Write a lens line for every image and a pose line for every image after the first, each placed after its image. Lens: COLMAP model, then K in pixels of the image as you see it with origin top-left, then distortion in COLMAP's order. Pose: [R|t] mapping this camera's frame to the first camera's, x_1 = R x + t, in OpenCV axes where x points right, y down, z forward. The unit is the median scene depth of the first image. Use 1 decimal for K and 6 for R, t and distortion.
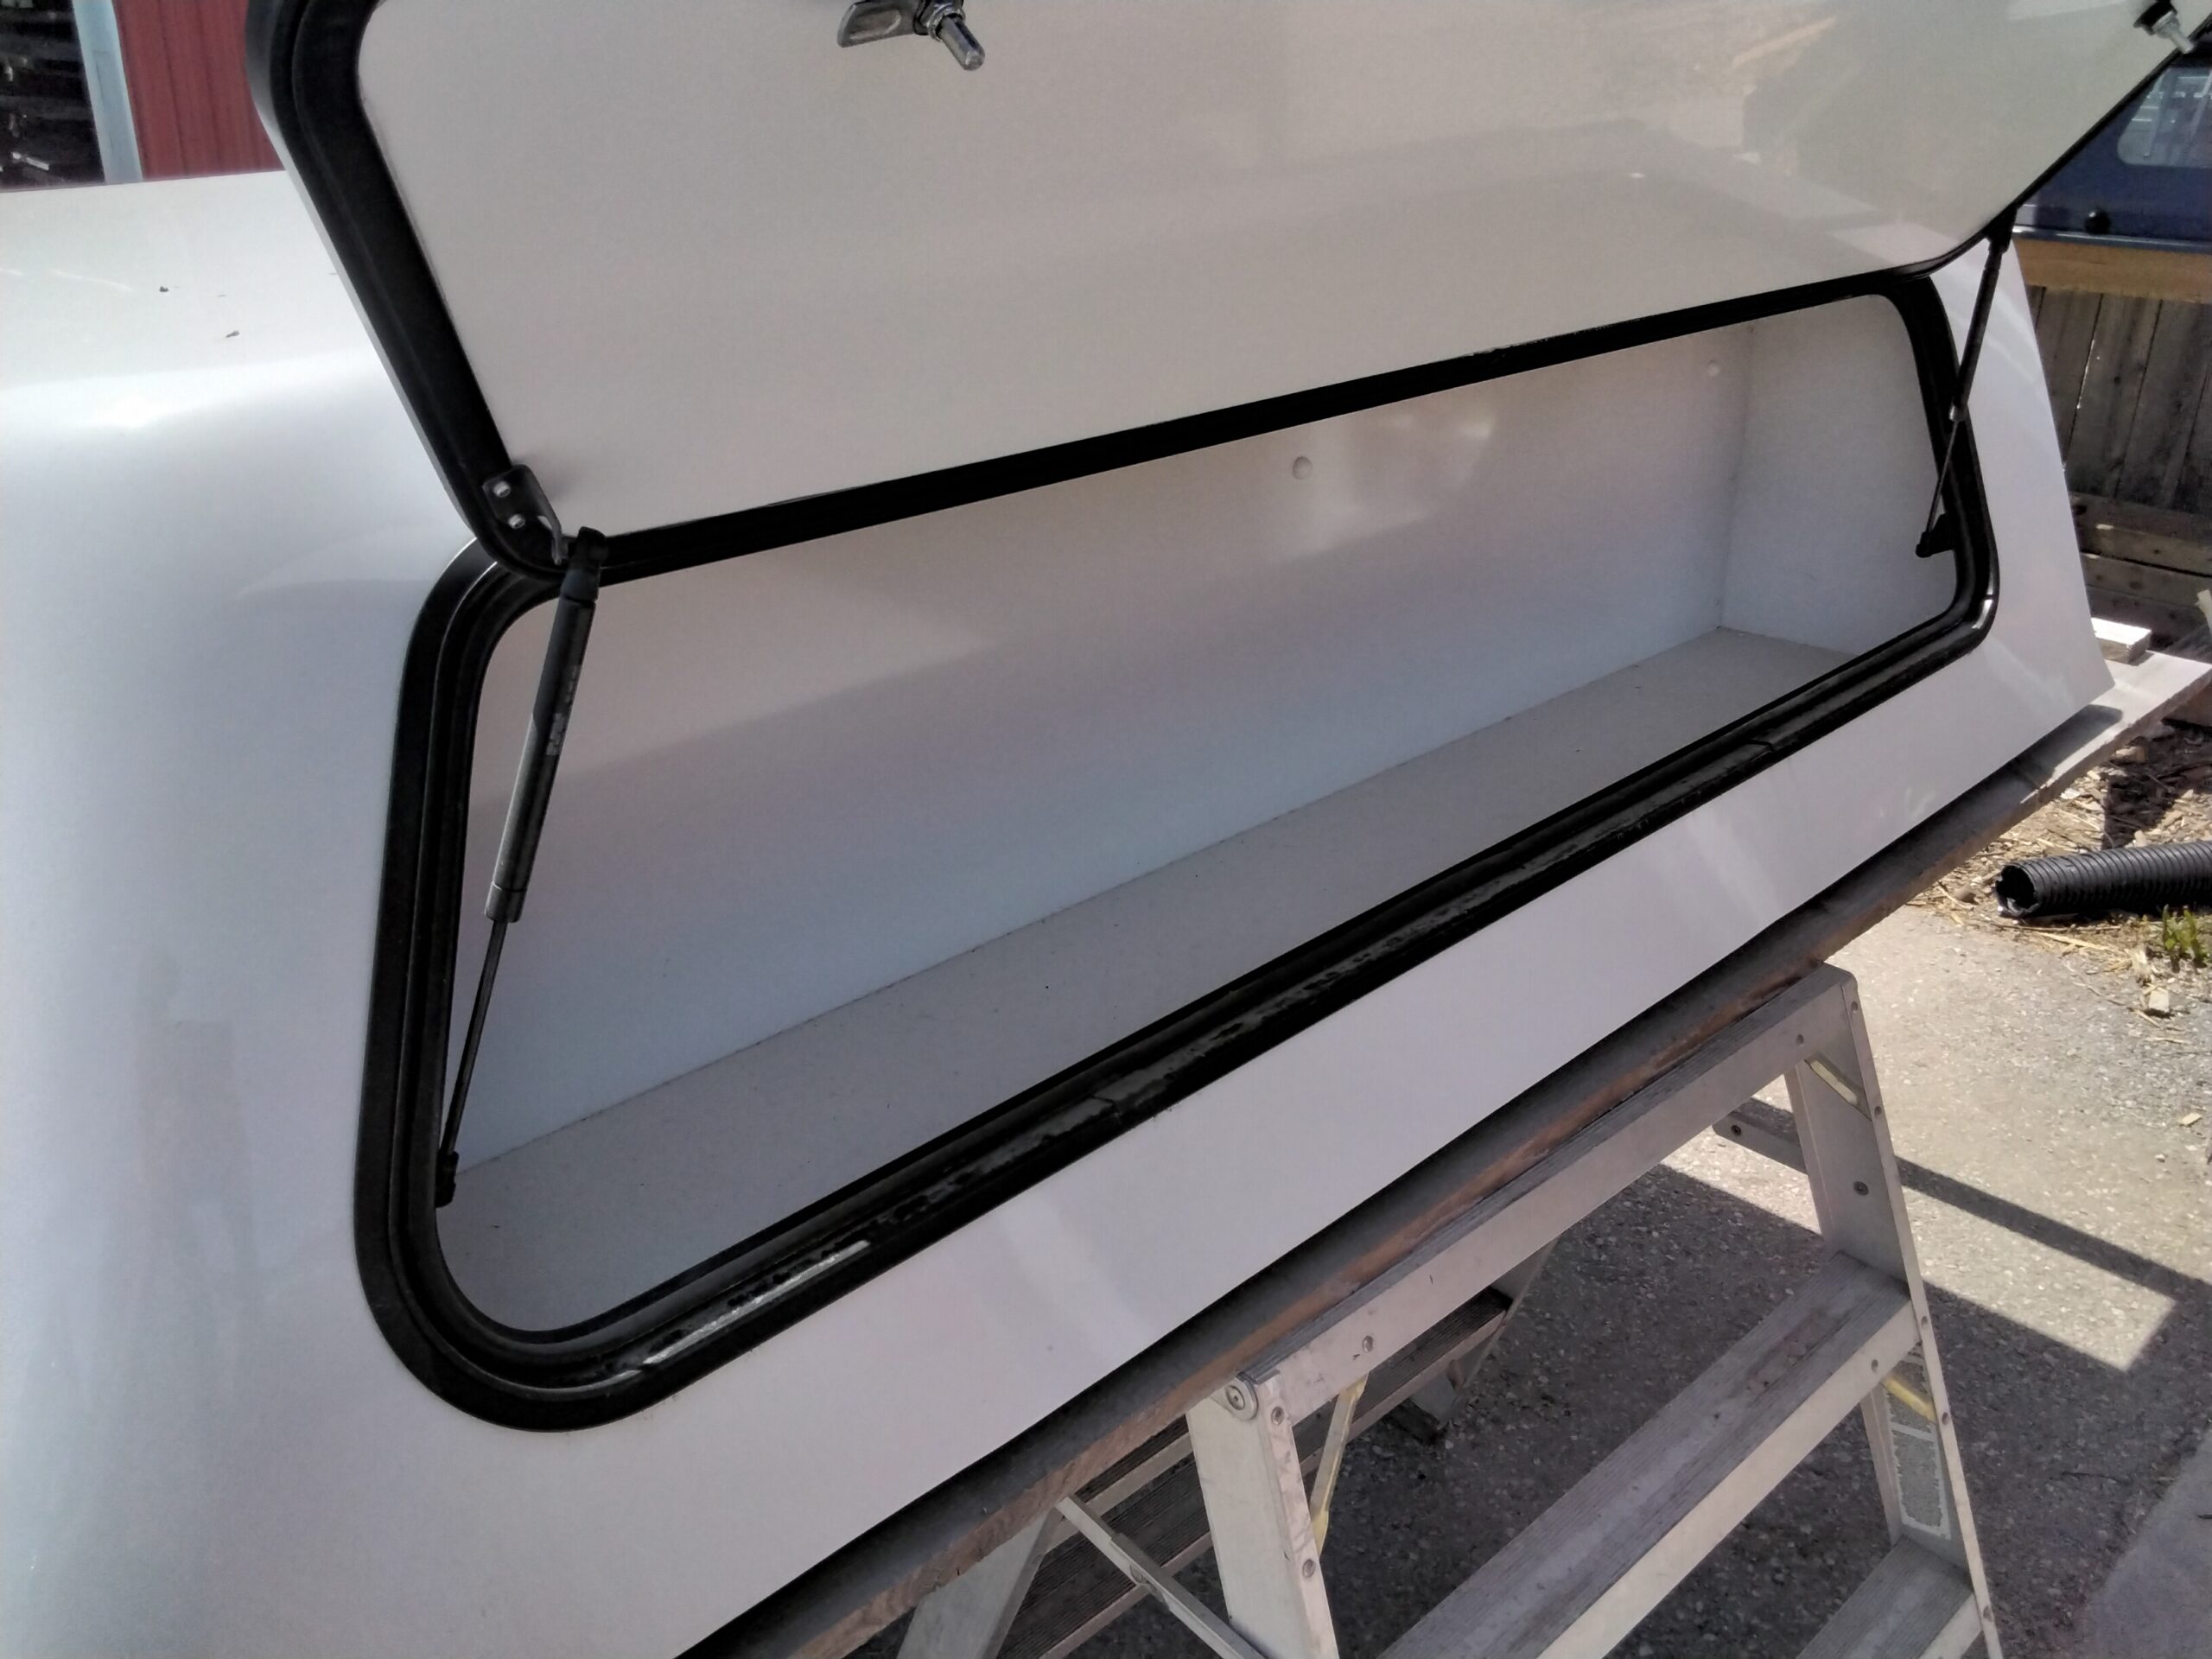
lens RADIAL K [[1774.9, 0, 1106.0], [0, 1774.9, 829.5], [0, 0, 1]] dist [-0.008405, -0.004063]
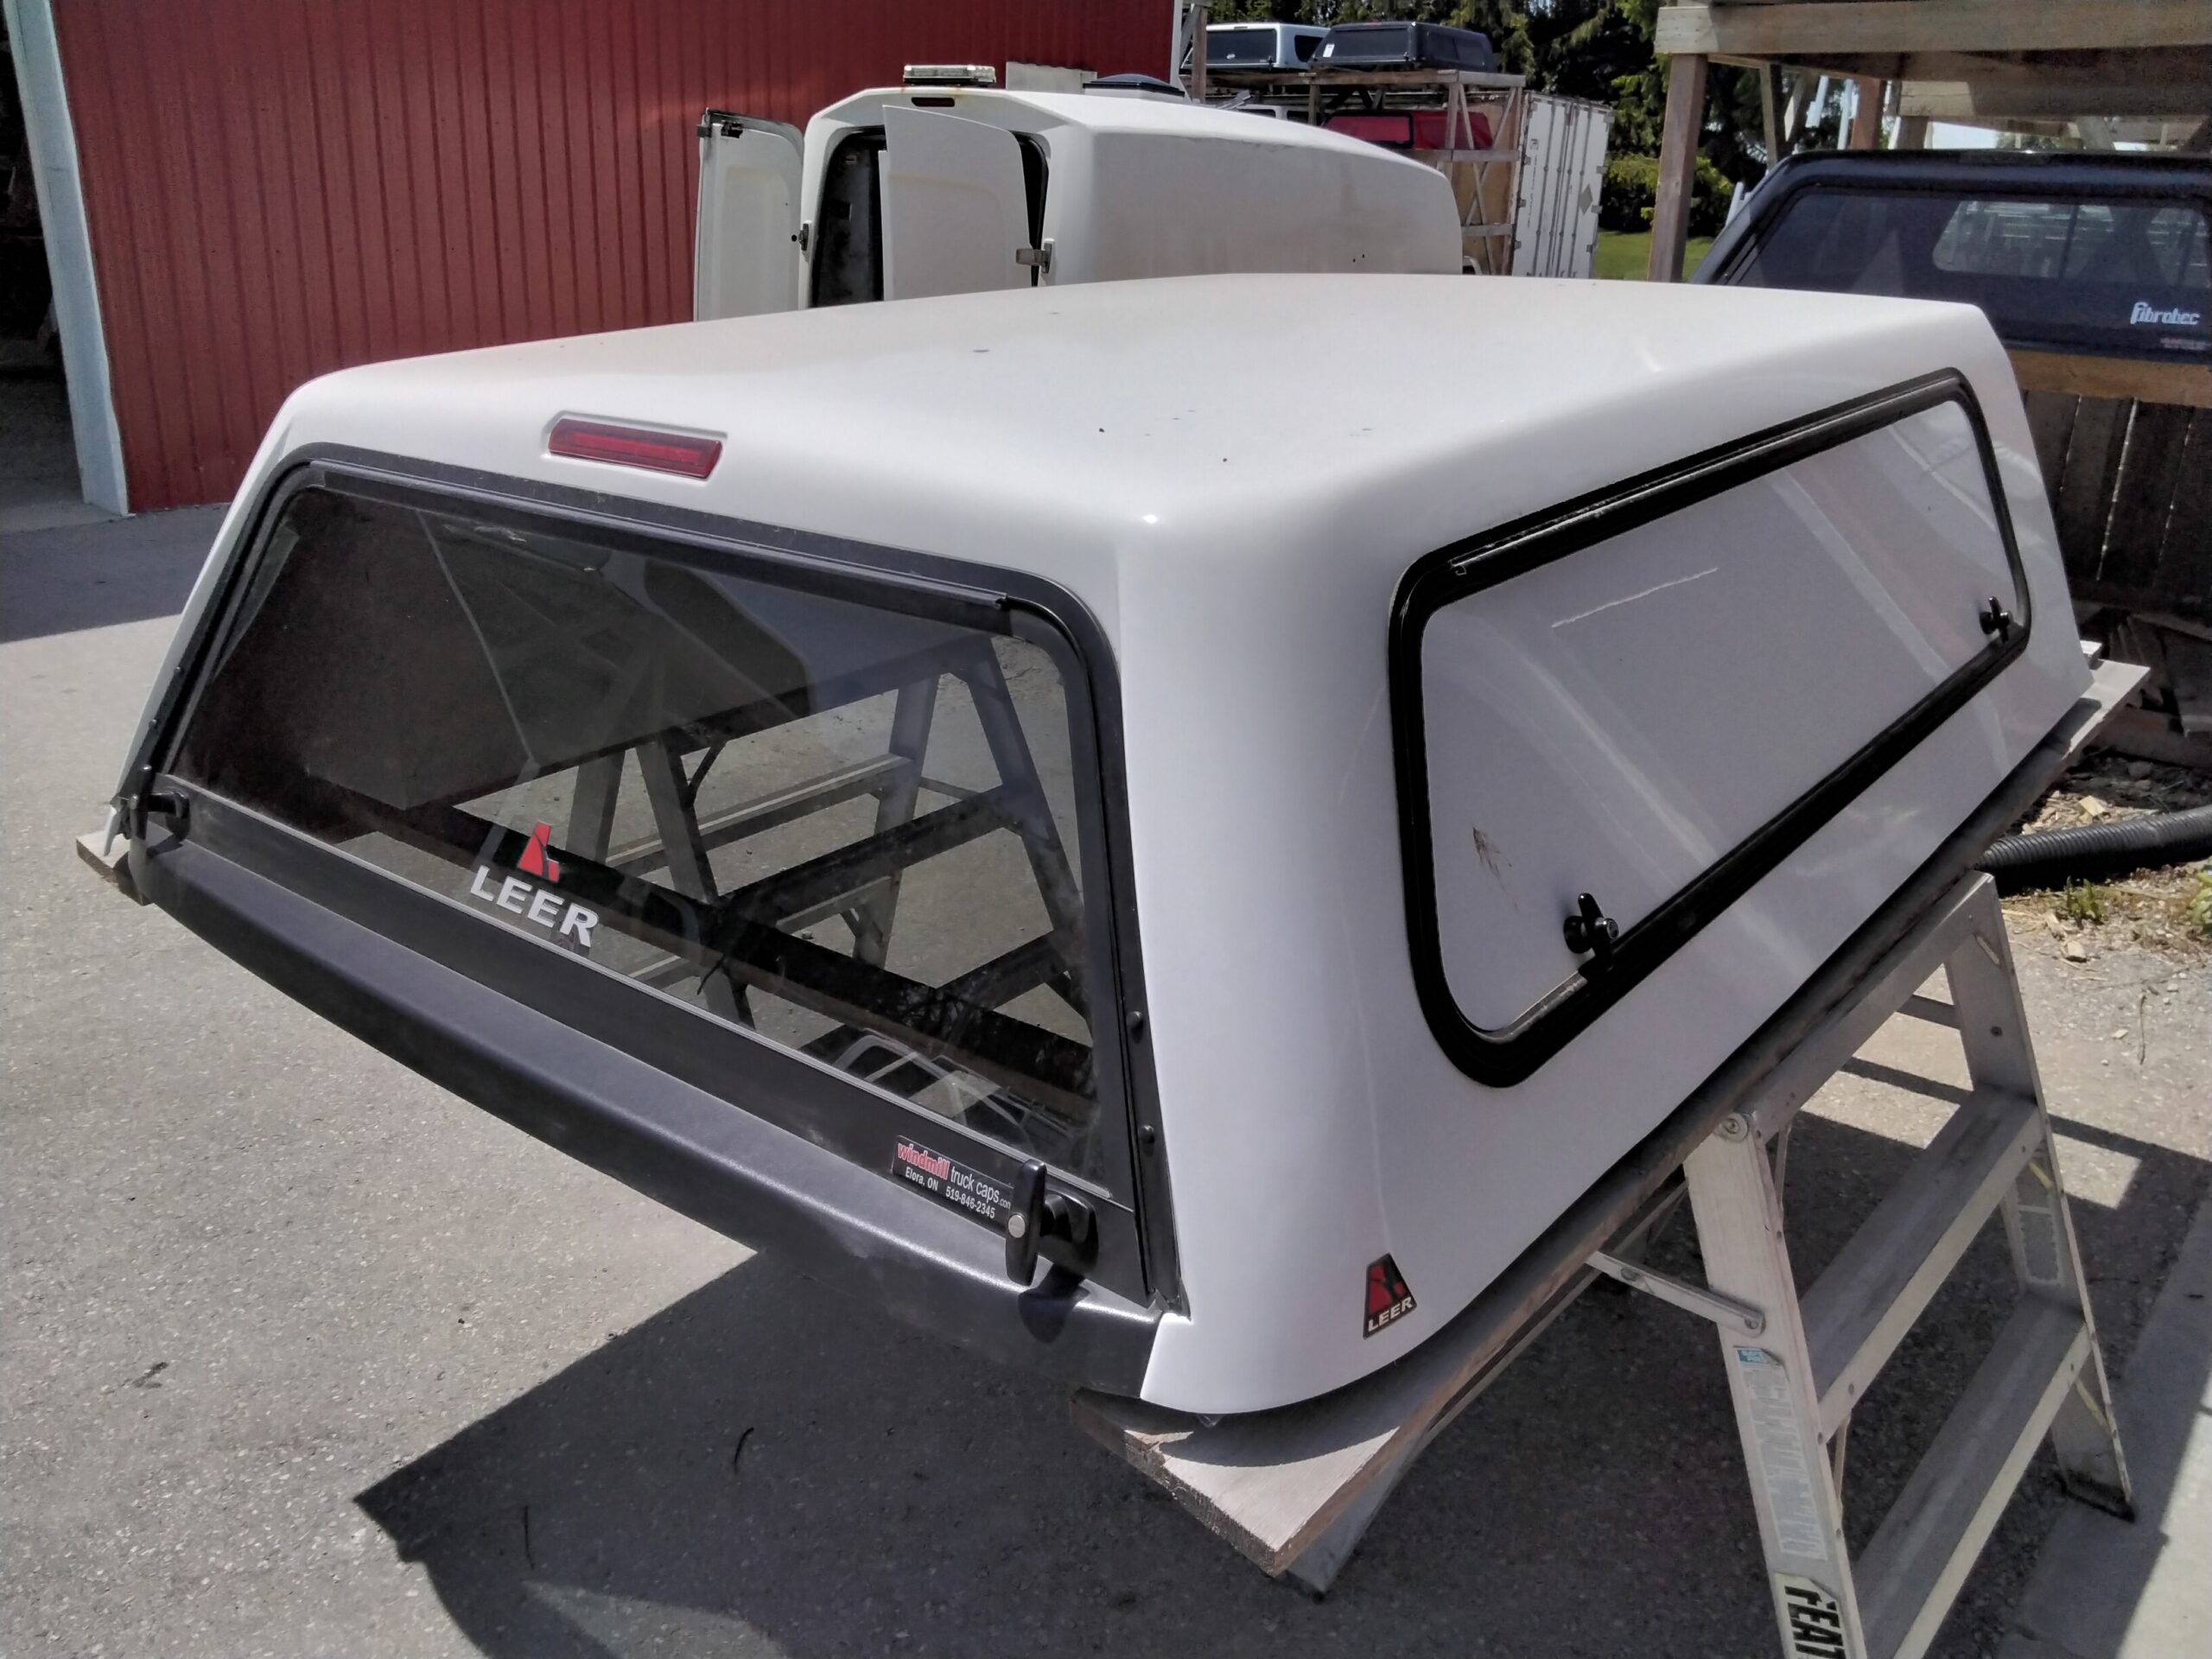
lens RADIAL K [[1787.8, 0, 1106.0], [0, 1787.8, 829.5], [0, 0, 1]] dist [0.053484, -0.108712]
pose [[0.992063, -0.037734, 0.119948, -0.299004], [0.043320, 0.998078, -0.044310, 0.050790], [-0.118046, 0.049155, 0.991791, -0.231926]]
